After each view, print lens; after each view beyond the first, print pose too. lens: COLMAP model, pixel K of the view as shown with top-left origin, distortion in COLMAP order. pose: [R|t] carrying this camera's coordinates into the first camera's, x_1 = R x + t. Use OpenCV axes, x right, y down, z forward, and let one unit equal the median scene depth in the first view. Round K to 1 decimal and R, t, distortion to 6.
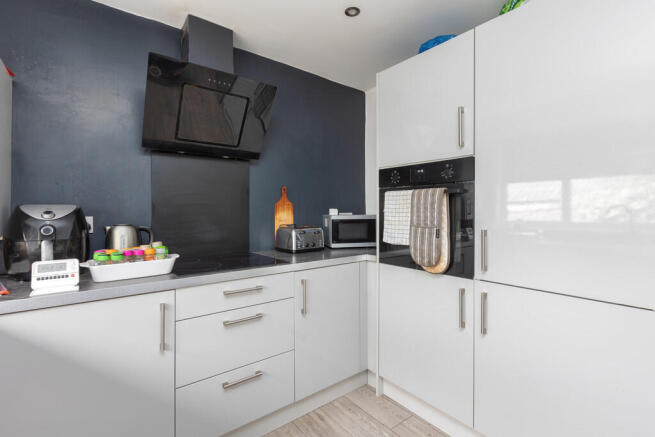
lens RADIAL K [[298.4, 0, 326.9], [0, 298.4, 210.0], [0, 0, 1]] dist [0.000645, -0.000073]
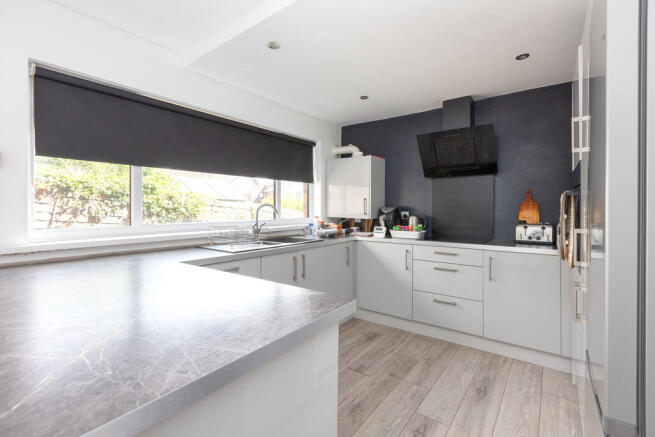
lens RADIAL K [[298.4, 0, 326.9], [0, 298.4, 210.0], [0, 0, 1]] dist [0.000645, -0.000073]
pose [[0.254873, 0.005804, -0.966957, 1.145069], [-0.002143, 0.999983, 0.005437, -0.001403], [0.966972, 0.000687, 0.254881, -0.145404]]
